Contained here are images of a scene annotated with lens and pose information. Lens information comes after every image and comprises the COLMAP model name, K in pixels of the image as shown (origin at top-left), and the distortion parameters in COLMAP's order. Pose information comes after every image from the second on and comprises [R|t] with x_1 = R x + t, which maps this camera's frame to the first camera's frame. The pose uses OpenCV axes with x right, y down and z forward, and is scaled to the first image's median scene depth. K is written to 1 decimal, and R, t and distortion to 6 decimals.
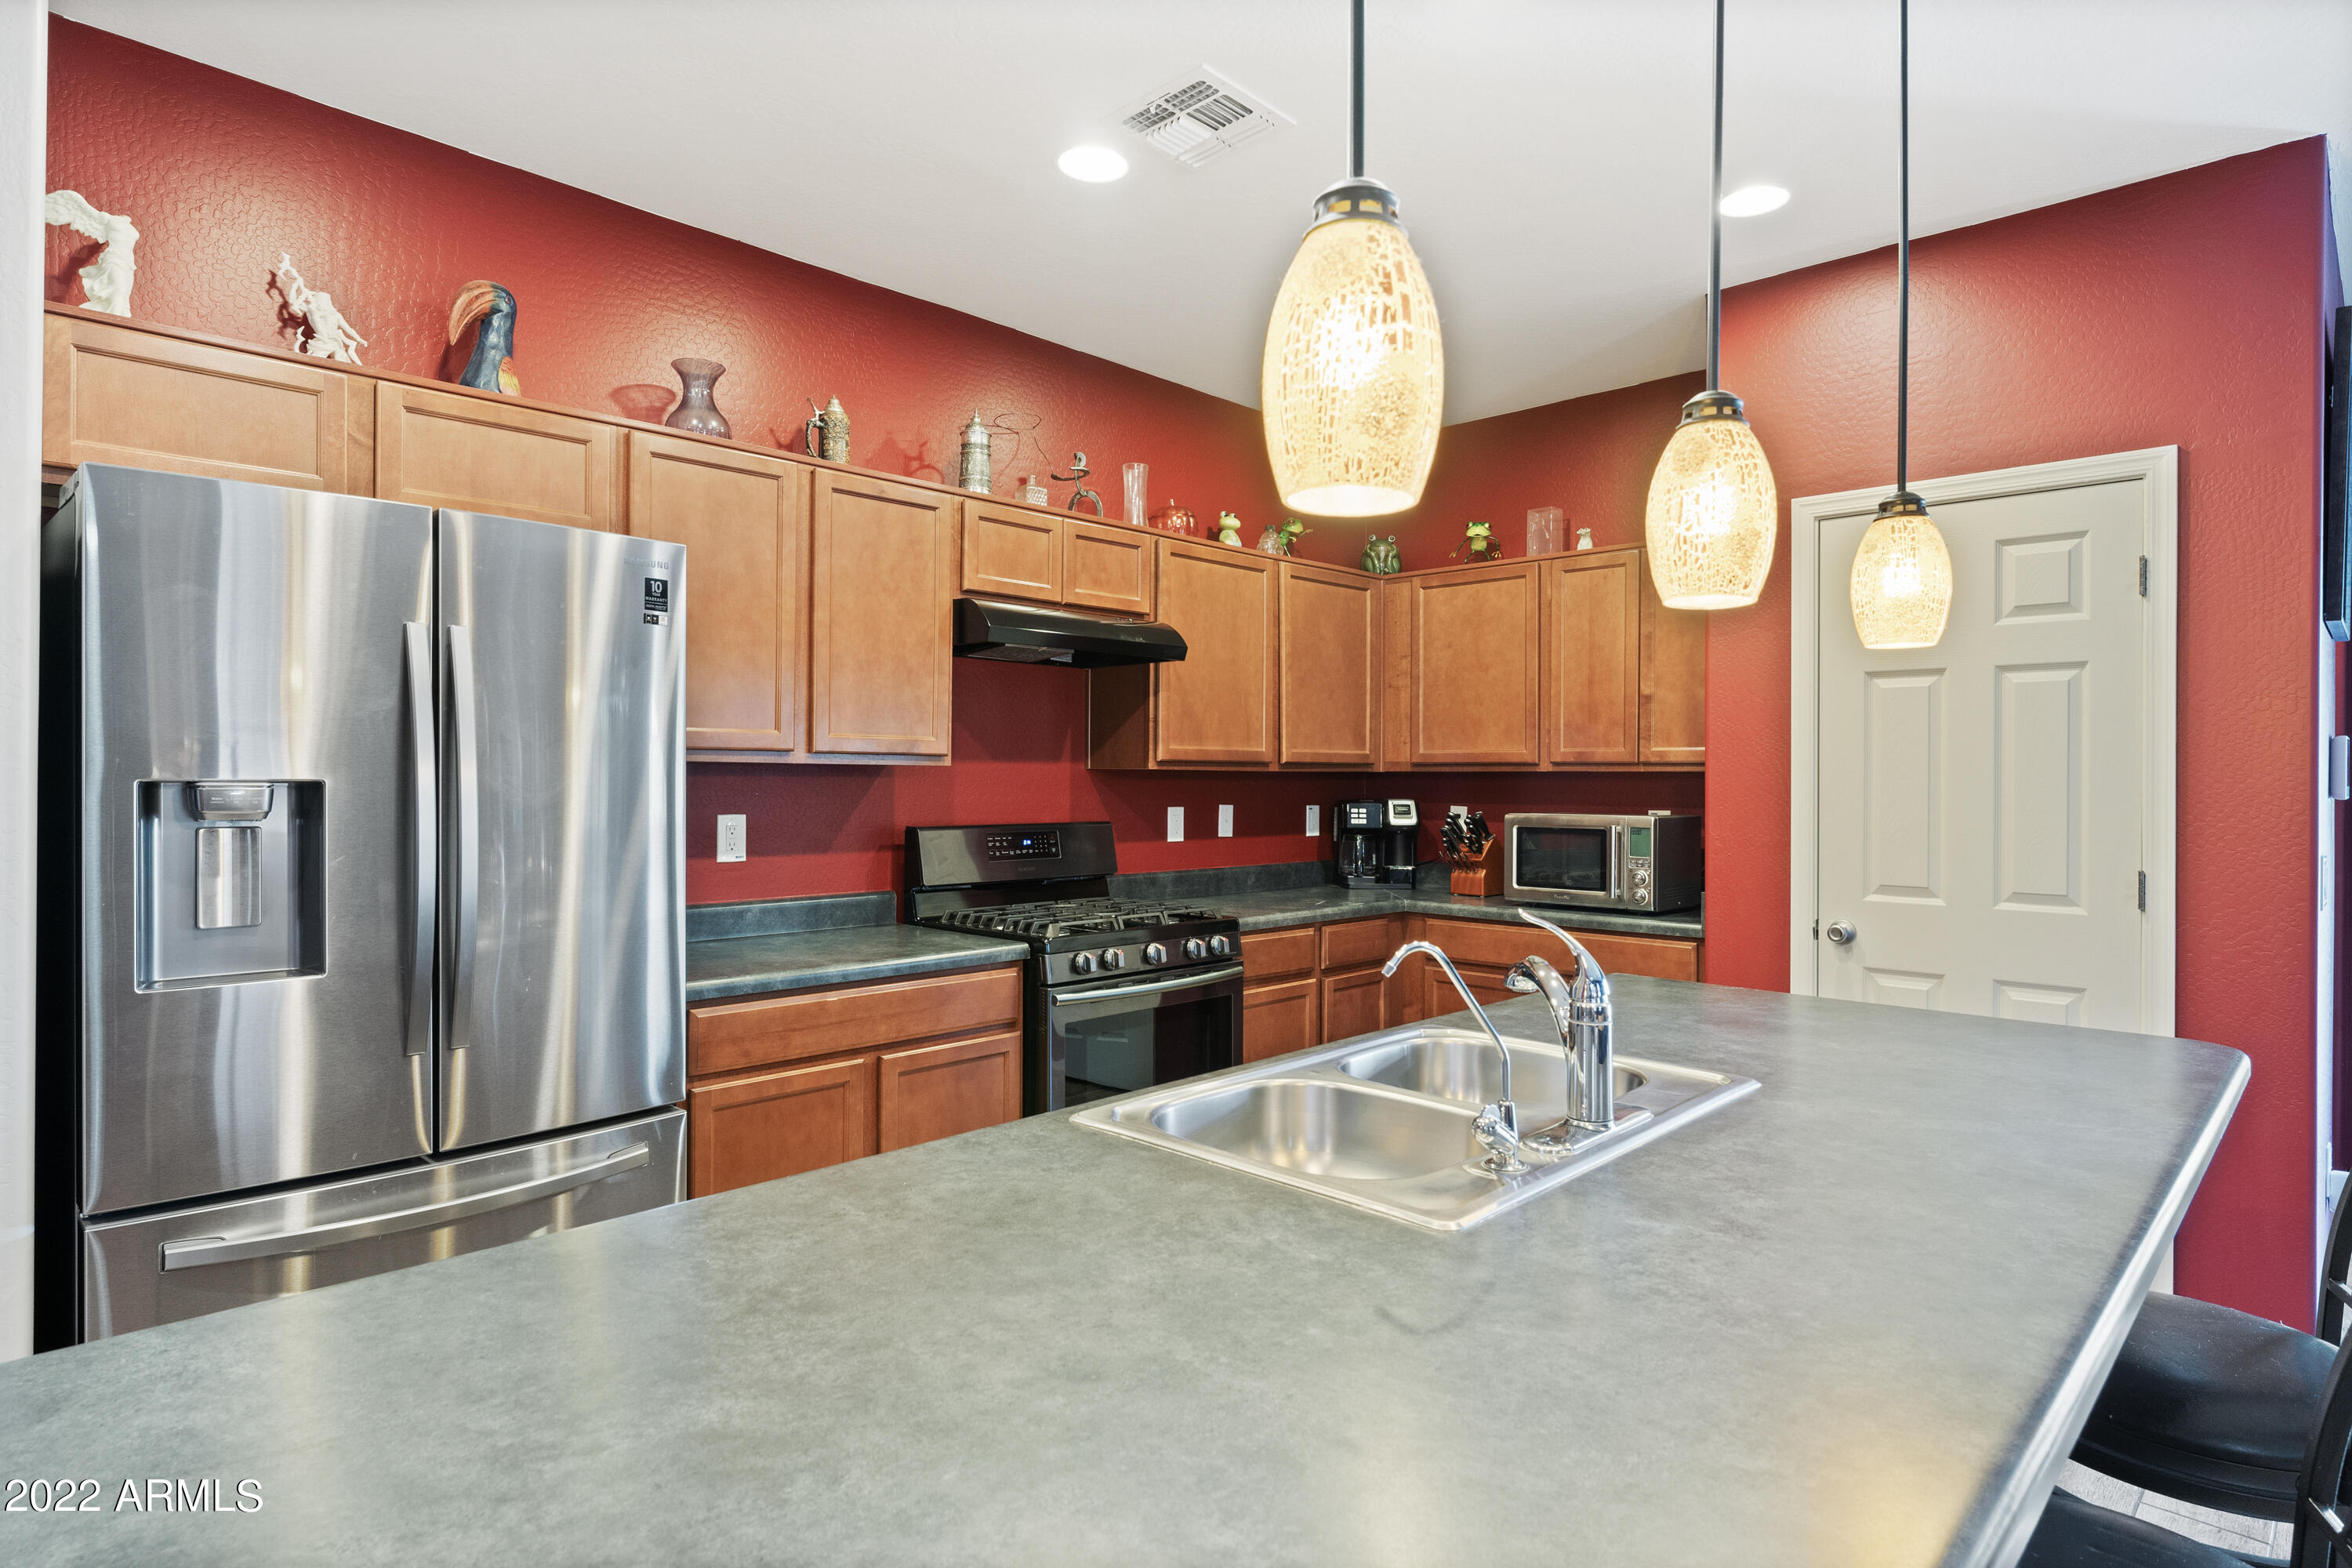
lens RADIAL K [[1266.3, 0, 1176.0], [0, 1266.3, 784.0], [0, 0, 1]] dist [-0.001981, -0.001280]
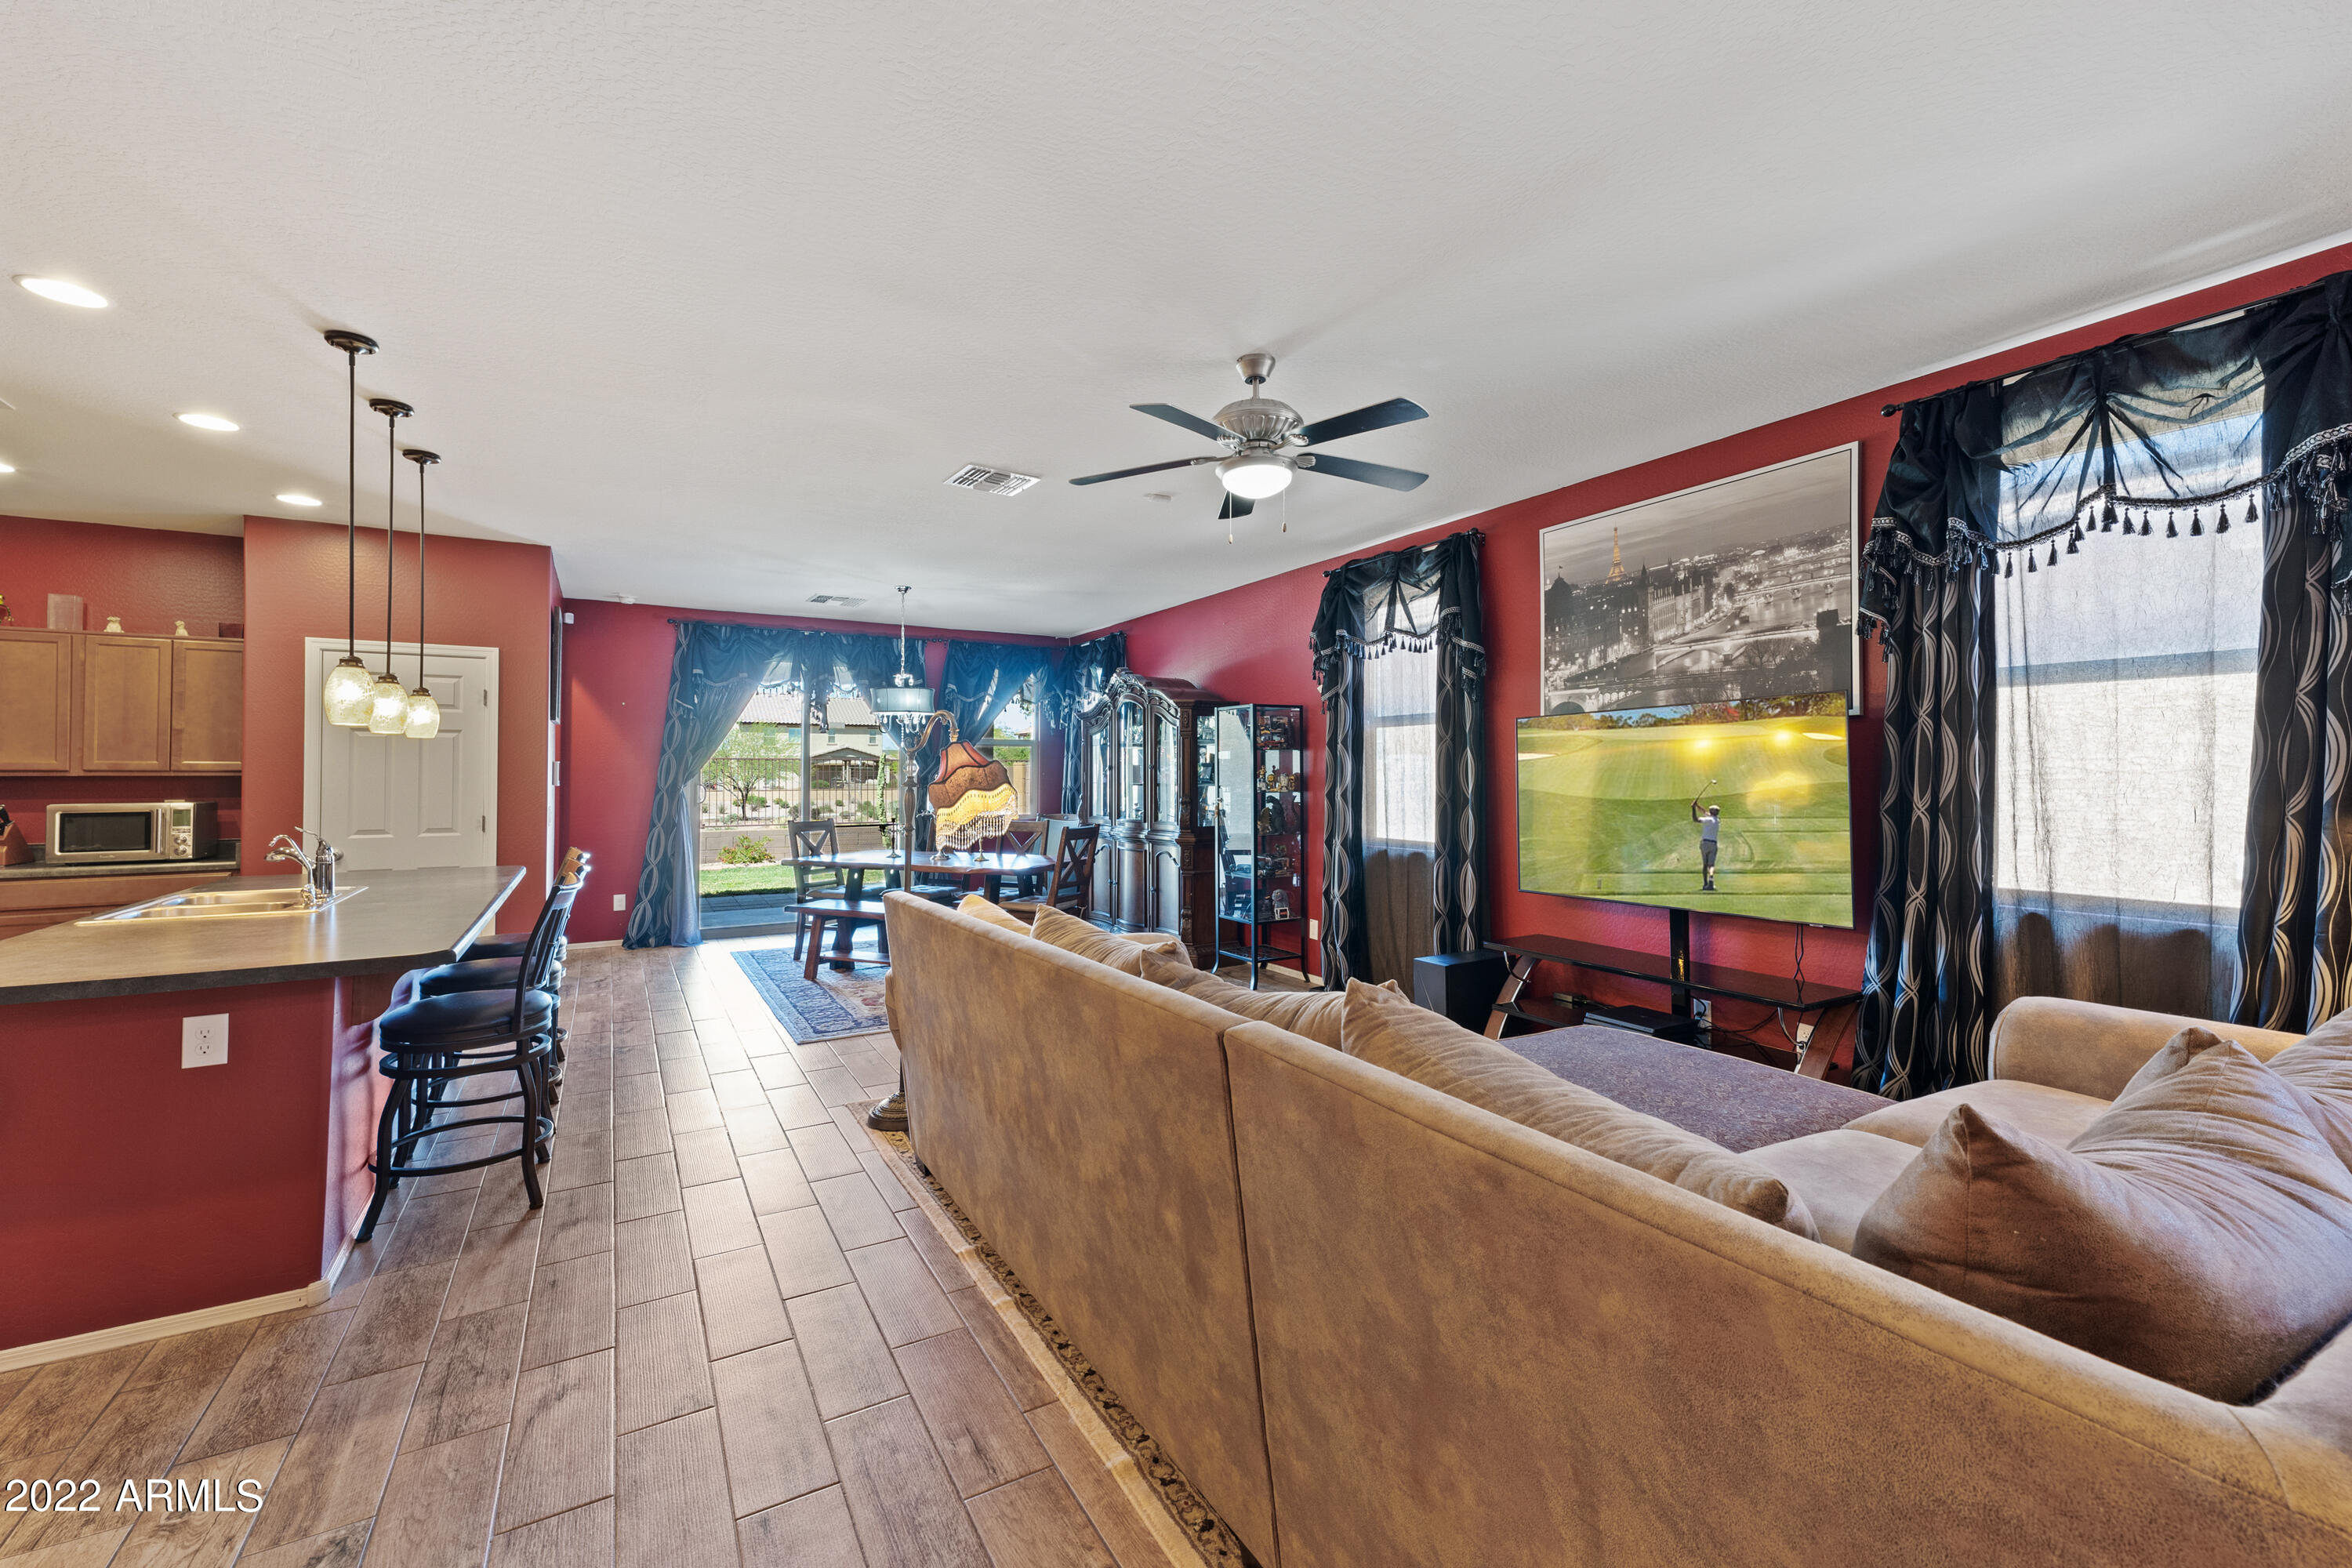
lens RADIAL K [[974.5, 0, 1176.7], [0, 974.5, 757.4], [0, 0, 1]] dist [0.026374, -0.000020]
pose [[0.272816, 0.011769, 0.961994, -0.527167], [0.008094, 0.999862, -0.014528, -0.004404], [-0.962032, 0.011750, 0.272683, -0.606266]]
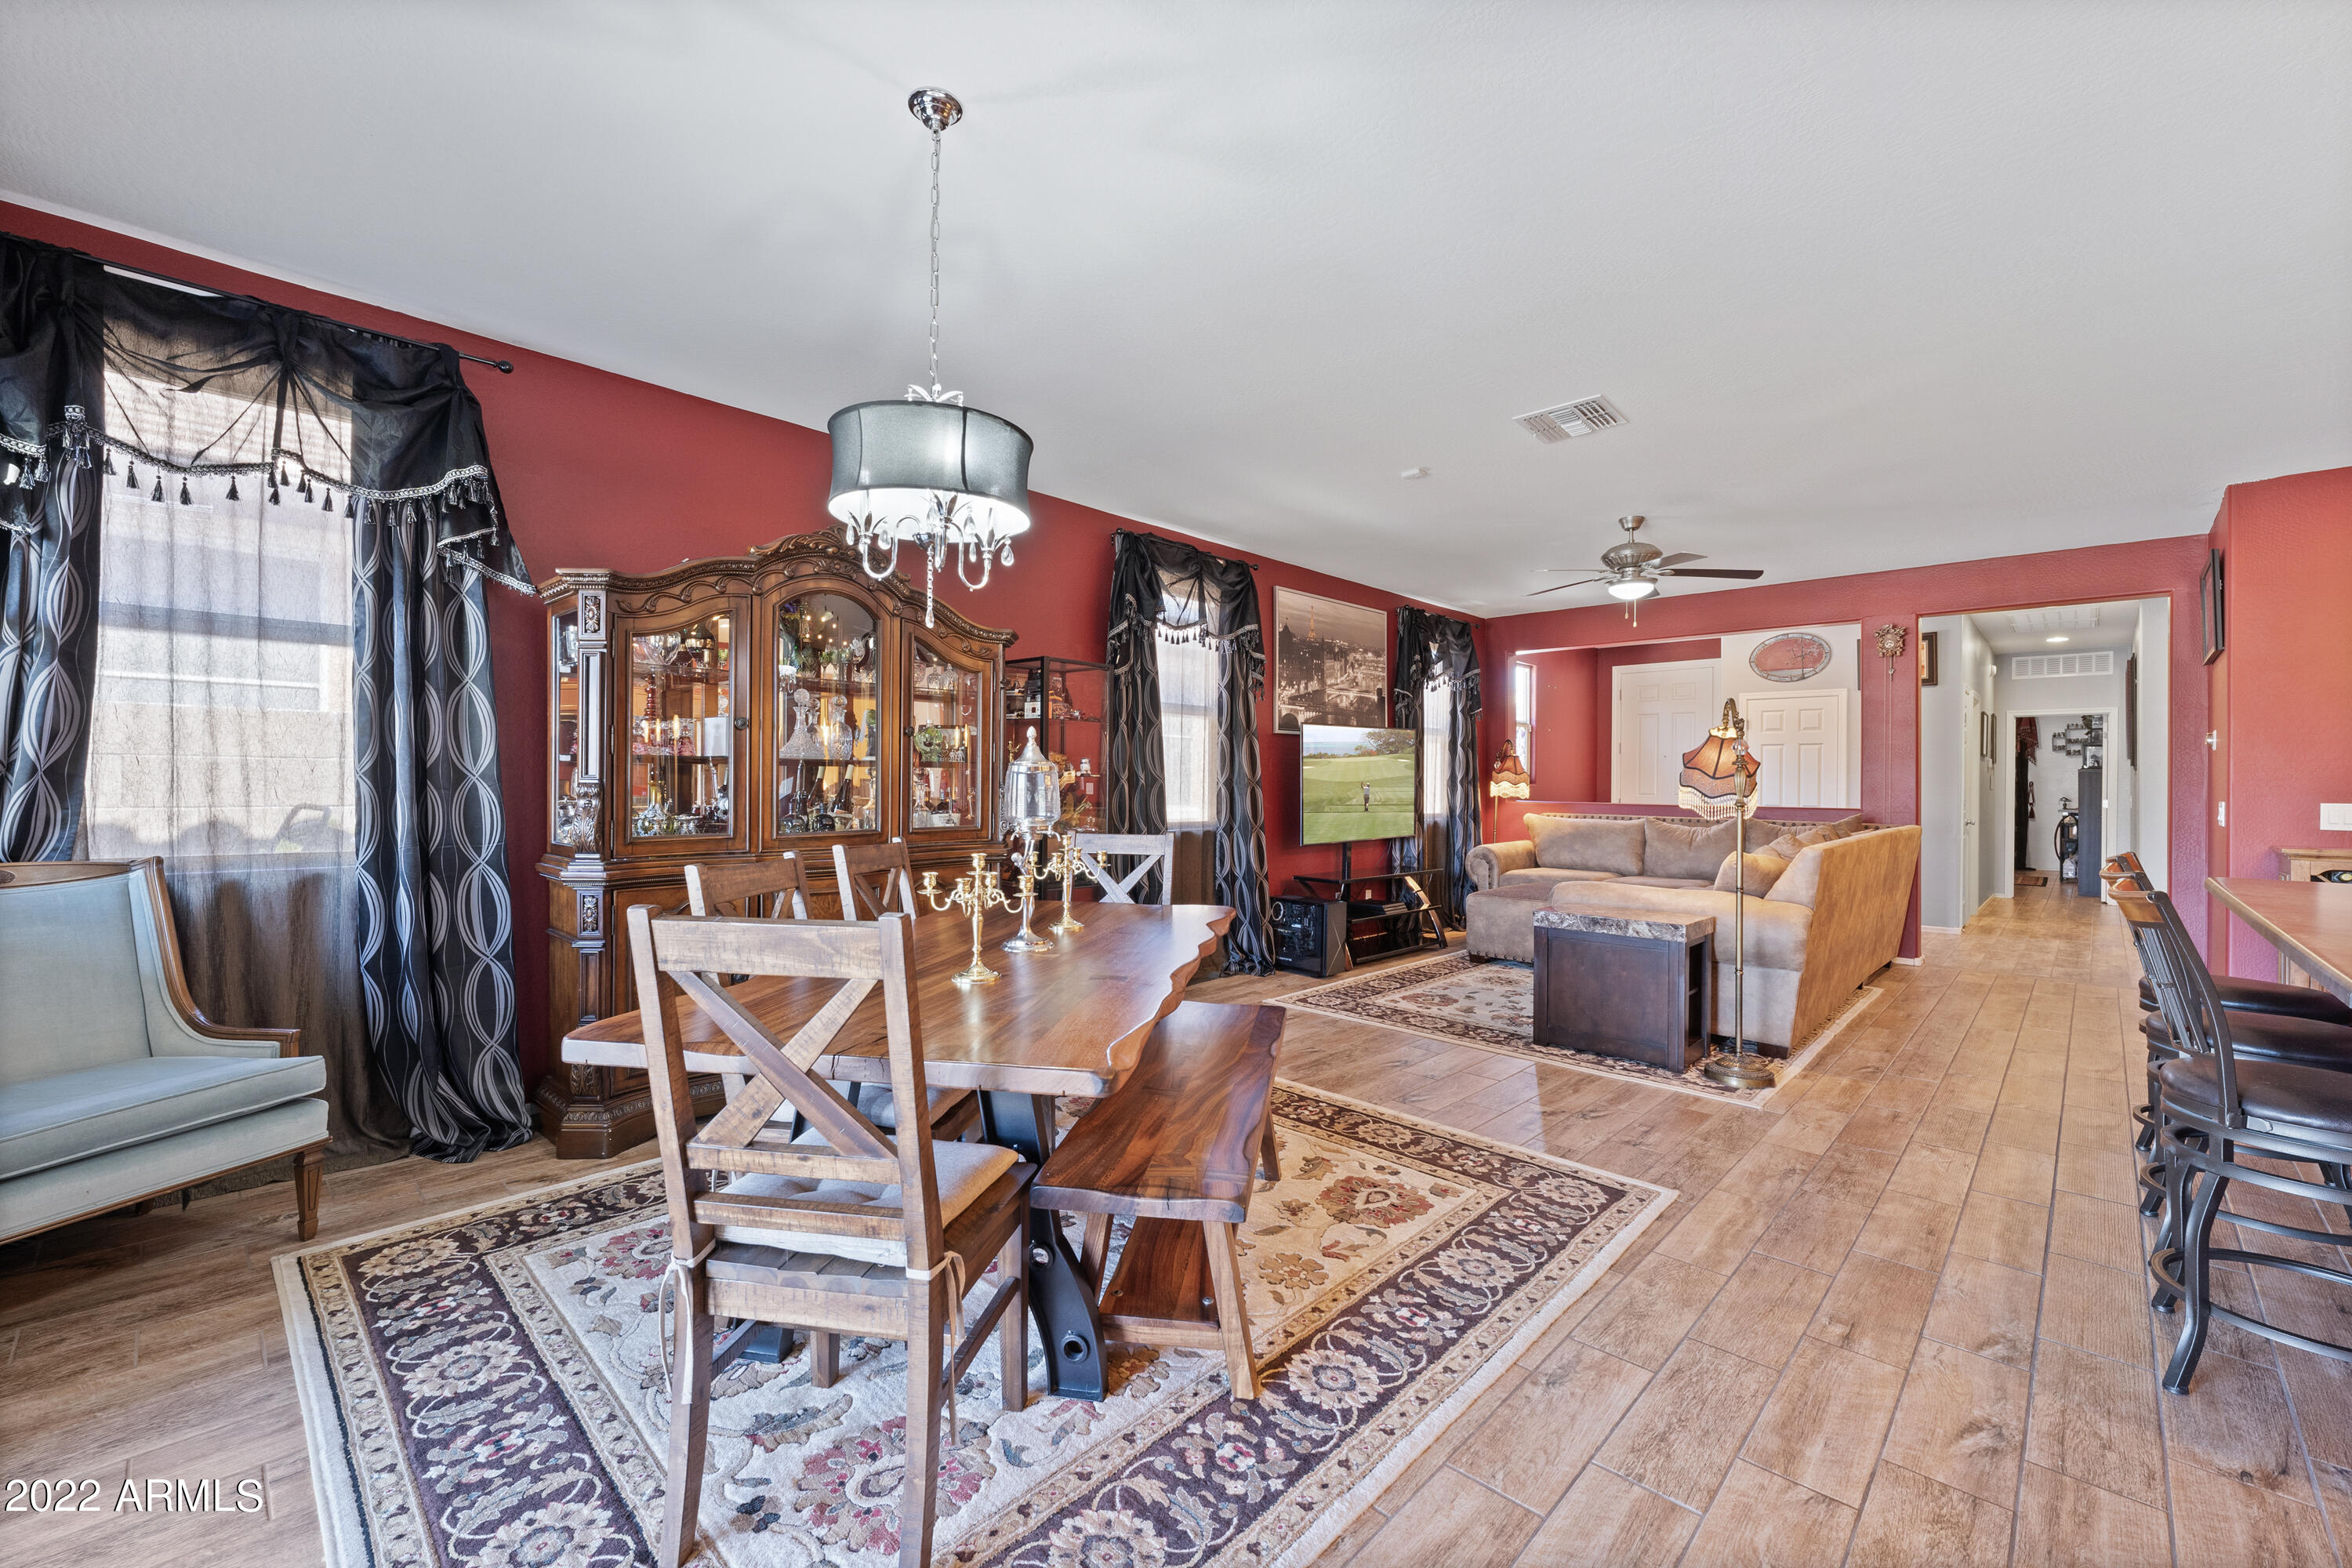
lens RADIAL K [[955.3, 0, 1167.2], [0, 955.3, 782.9], [0, 0, 1]] dist [0.000731, -0.000375]
pose [[-0.999883, -0.015205, 0.001479, 0.875634], [-0.015196, 0.999869, 0.005596, 0.028789], [-0.001564, 0.005573, -0.999983, 0.857573]]
